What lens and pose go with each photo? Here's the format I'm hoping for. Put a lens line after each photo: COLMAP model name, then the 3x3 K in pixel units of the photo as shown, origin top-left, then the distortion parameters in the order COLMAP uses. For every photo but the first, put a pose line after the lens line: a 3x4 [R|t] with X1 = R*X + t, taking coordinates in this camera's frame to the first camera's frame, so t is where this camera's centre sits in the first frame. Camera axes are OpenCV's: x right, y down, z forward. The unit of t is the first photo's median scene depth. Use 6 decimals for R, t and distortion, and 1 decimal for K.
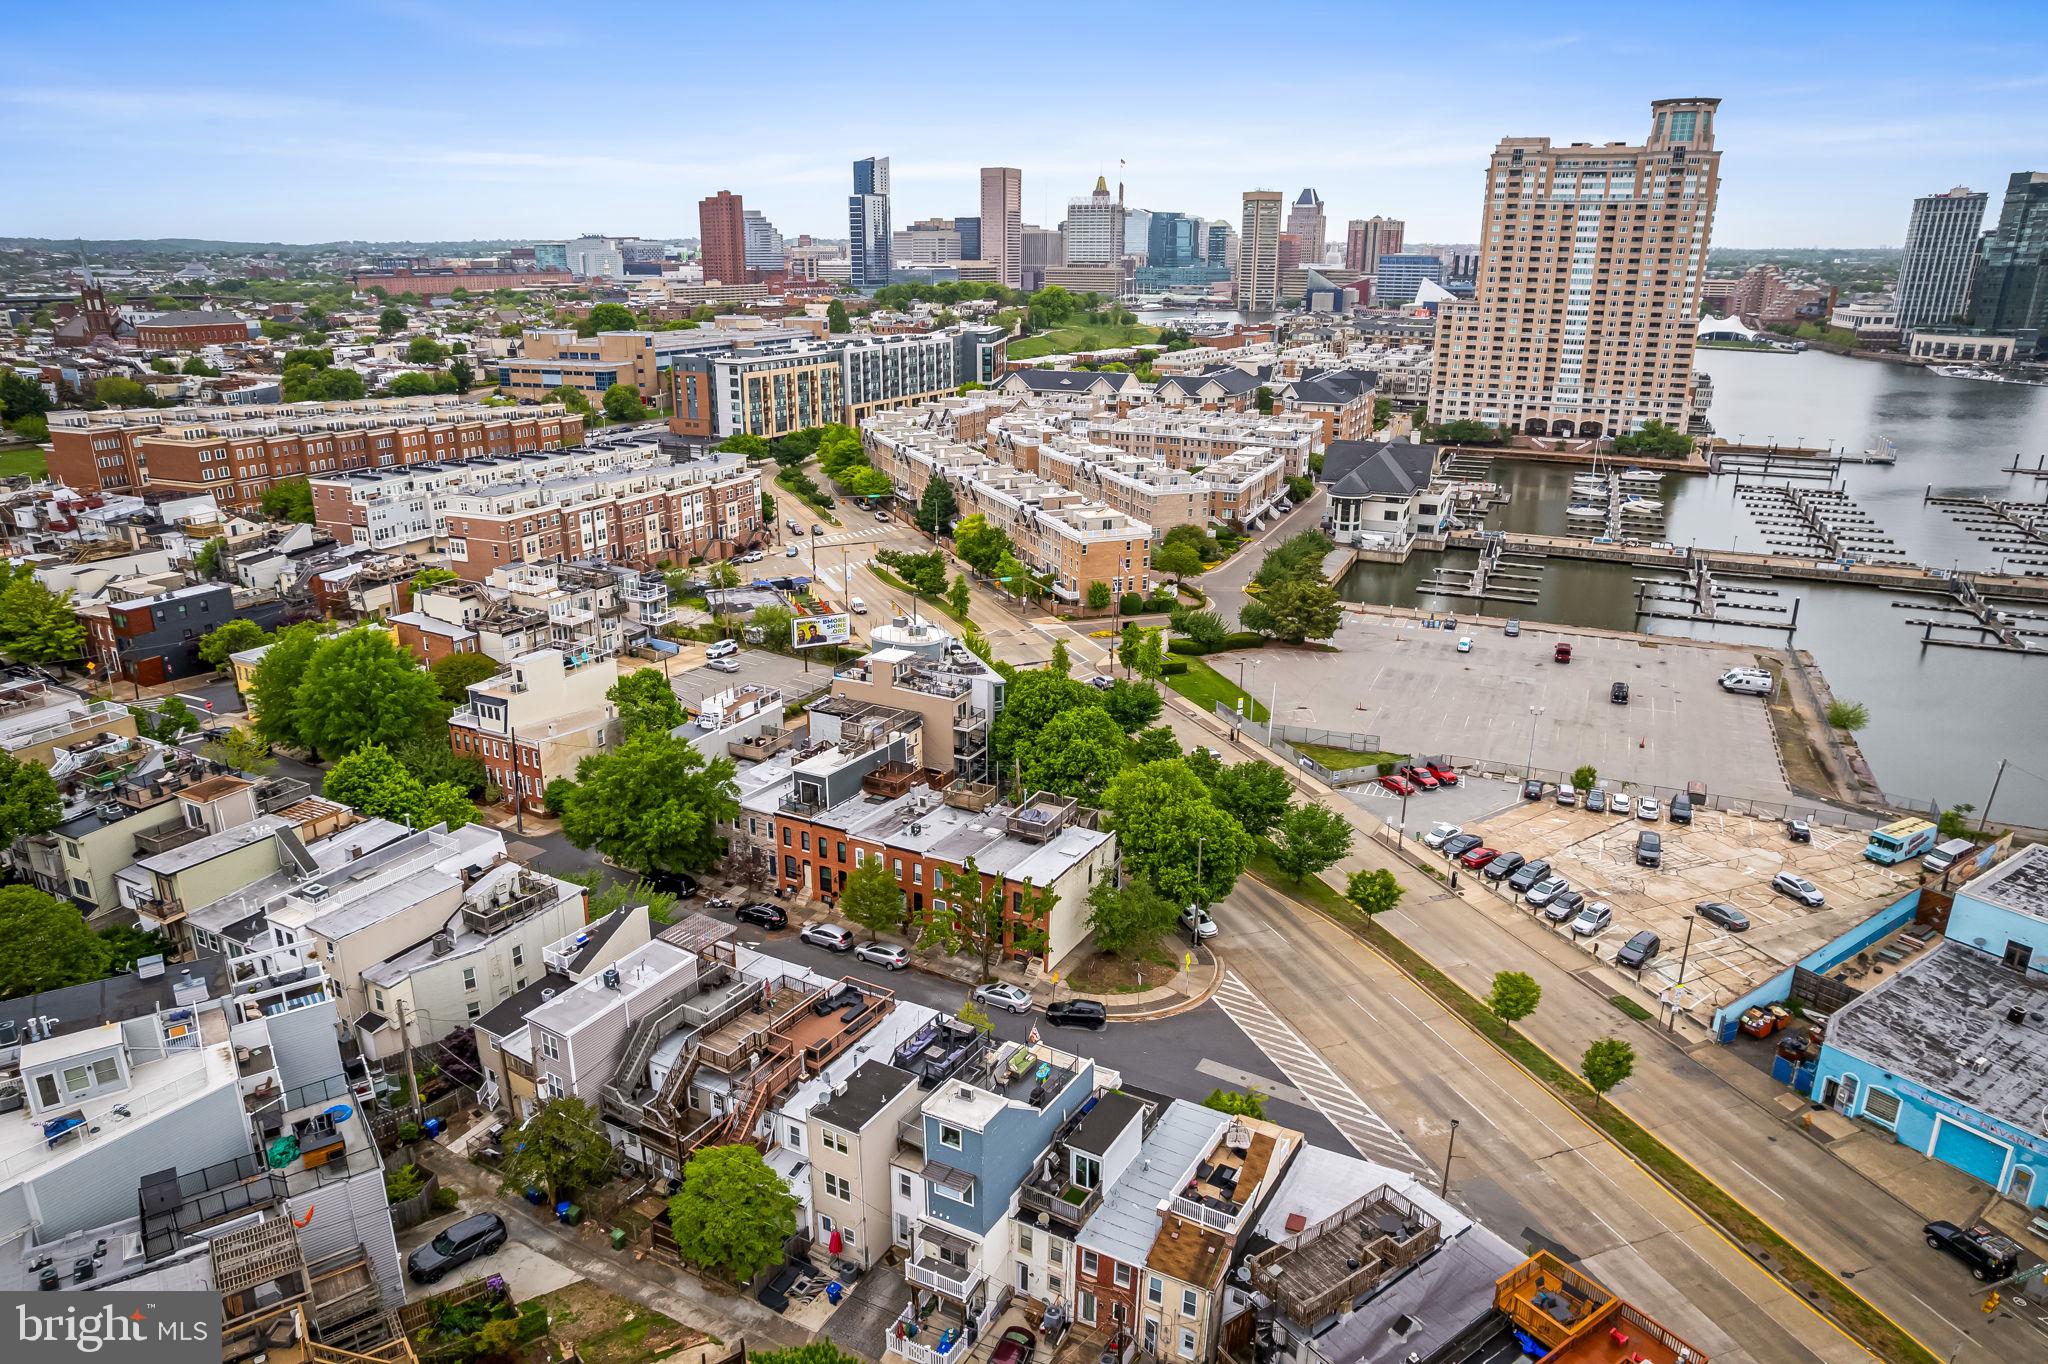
lens RADIAL K [[1307.7, 0, 1024.0], [0, 1307.7, 682.0], [0, 0, 1]] dist [-0.077145, 0.068198]
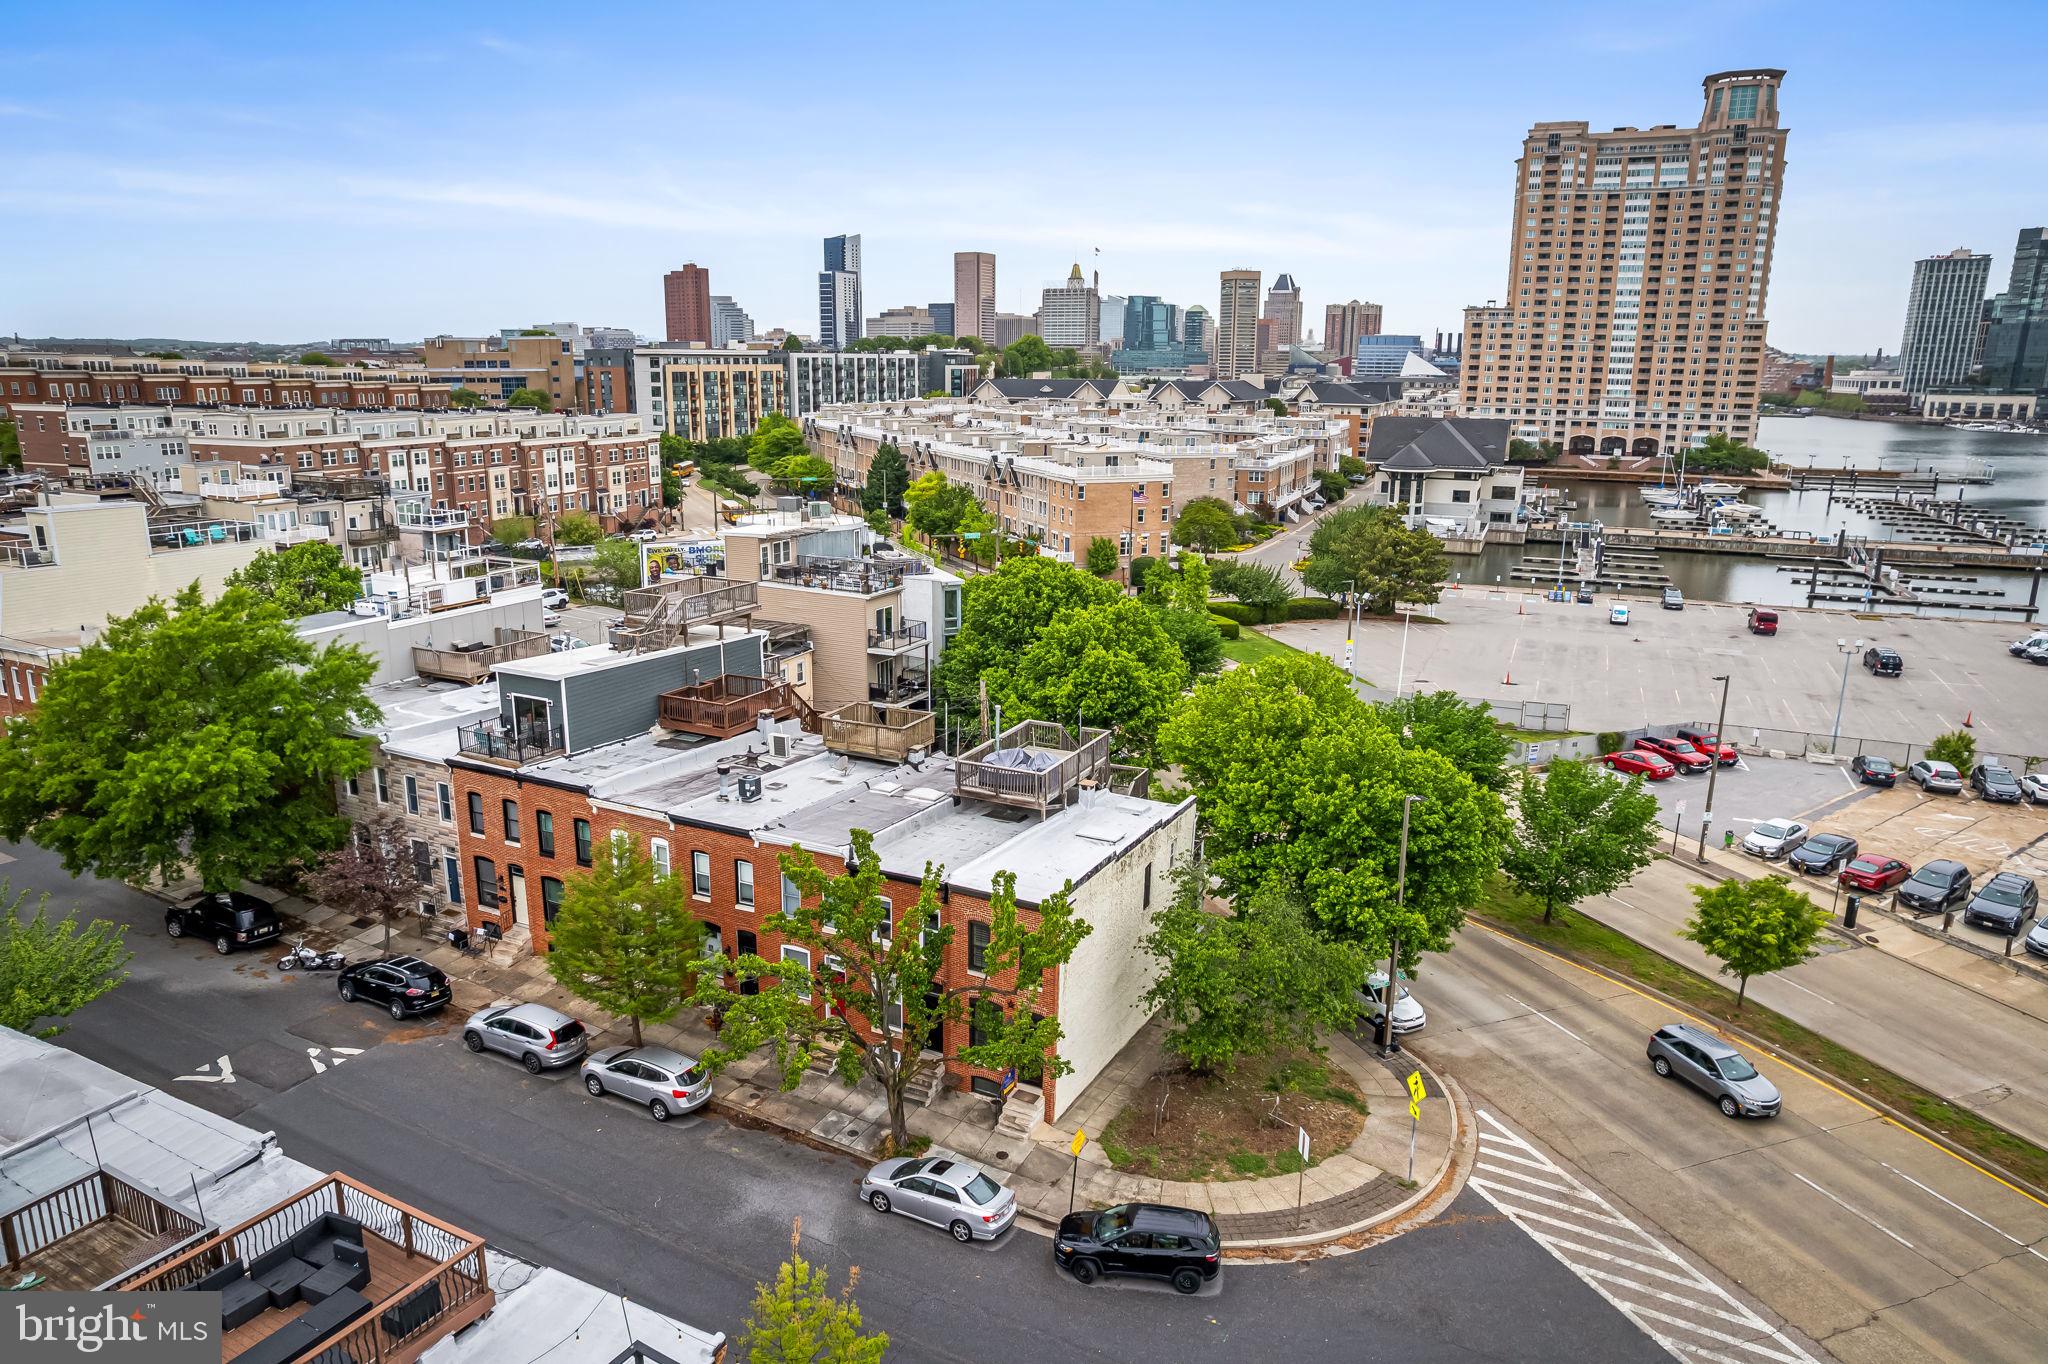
lens RADIAL K [[1307.7, 0, 1024.0], [0, 1307.7, 682.0], [0, 0, 1]] dist [-0.077145, 0.068198]
pose [[0.999815, -0.002000, 0.019111, 0.000419], [0.003477, 0.996981, -0.077570, 0.031388], [-0.018898, 0.077622, 0.996804, 0.156474]]
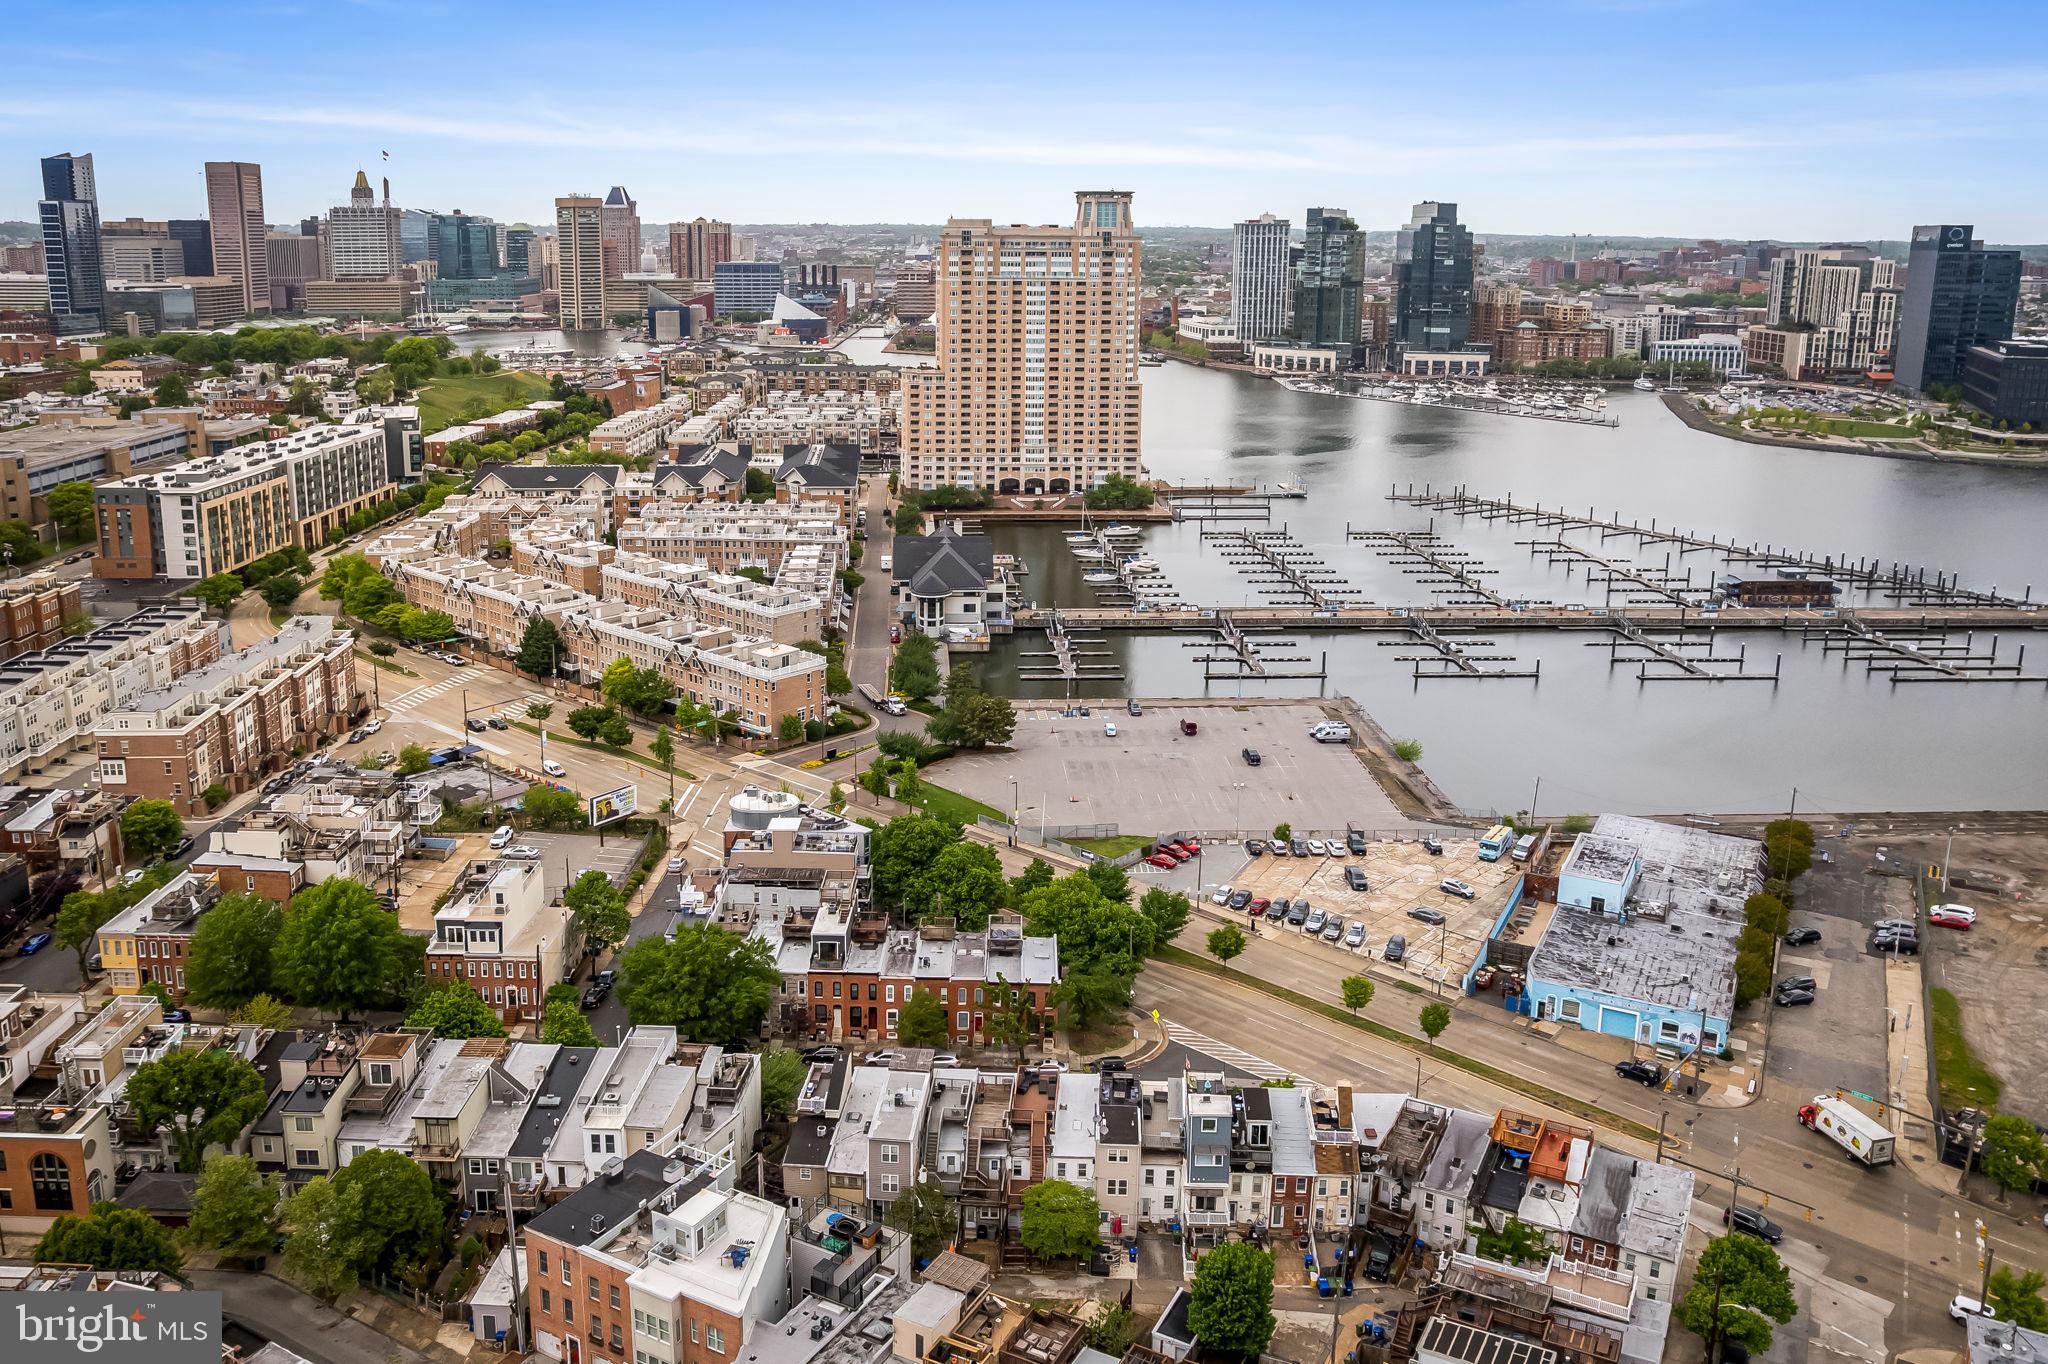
lens RADIAL K [[1576.3, 0, 973.3], [0, 1576.3, 641.2], [0, 0, 1]] dist [-0.024444, 0.005444]
pose [[0.900453, -0.108614, 0.421174, -0.184453], [0.135836, 0.990110, -0.035079, -0.038517], [-0.413198, 0.088798, 0.906301, -0.123926]]
